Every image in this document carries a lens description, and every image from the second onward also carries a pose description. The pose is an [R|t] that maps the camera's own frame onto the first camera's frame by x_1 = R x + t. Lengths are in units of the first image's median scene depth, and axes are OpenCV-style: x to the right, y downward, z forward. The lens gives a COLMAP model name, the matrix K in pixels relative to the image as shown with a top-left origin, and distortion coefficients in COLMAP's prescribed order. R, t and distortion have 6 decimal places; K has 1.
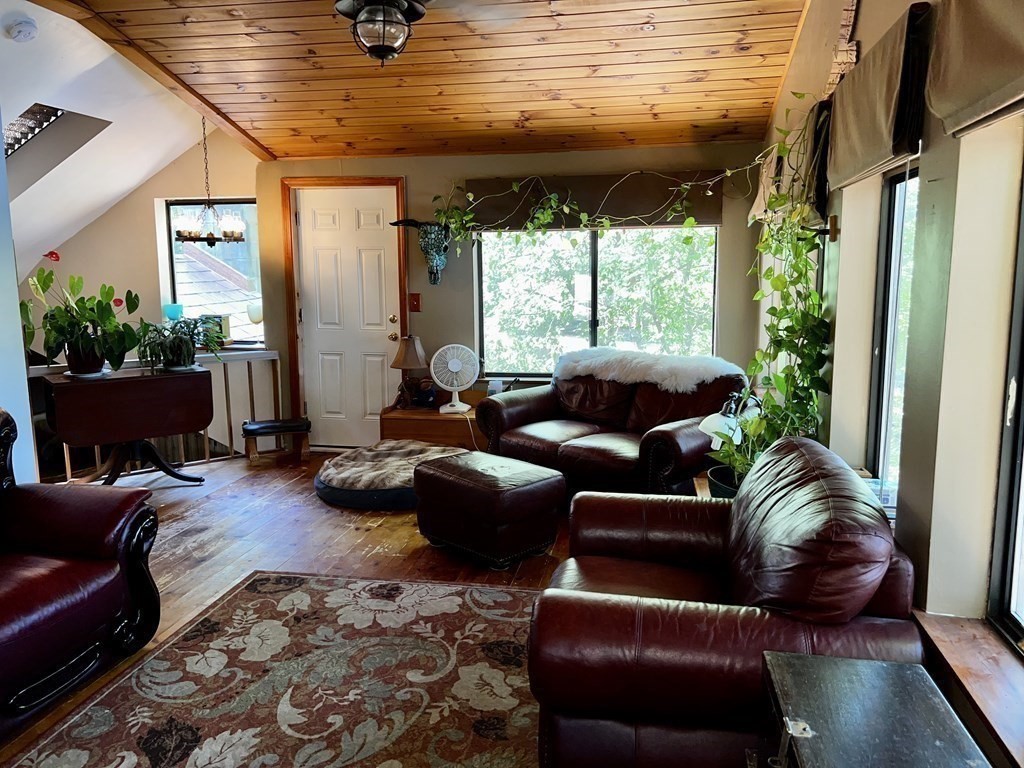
lens RADIAL K [[772.3, 0, 518.3], [0, 772.3, 382.1], [0, 0, 1]] dist [0.062420, -0.078240]
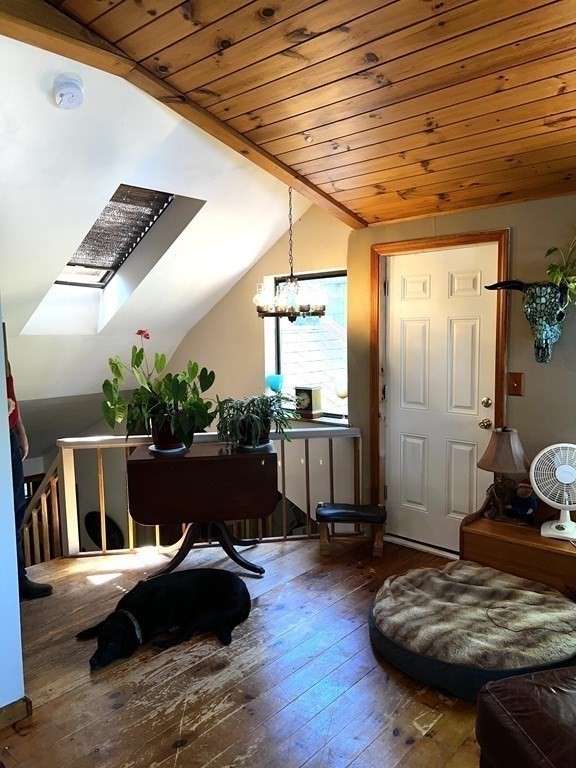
lens RADIAL K [[579.2, 0, 300.1], [0, 579.2, 388.8], [0, 0, 1]] dist [0.062420, -0.078240]
pose [[0.868023, 0.038858, -0.495001, -0.029159], [-0.060310, 0.997803, -0.027430, -0.070576], [0.492847, 0.053664, 0.868460, 0.382152]]
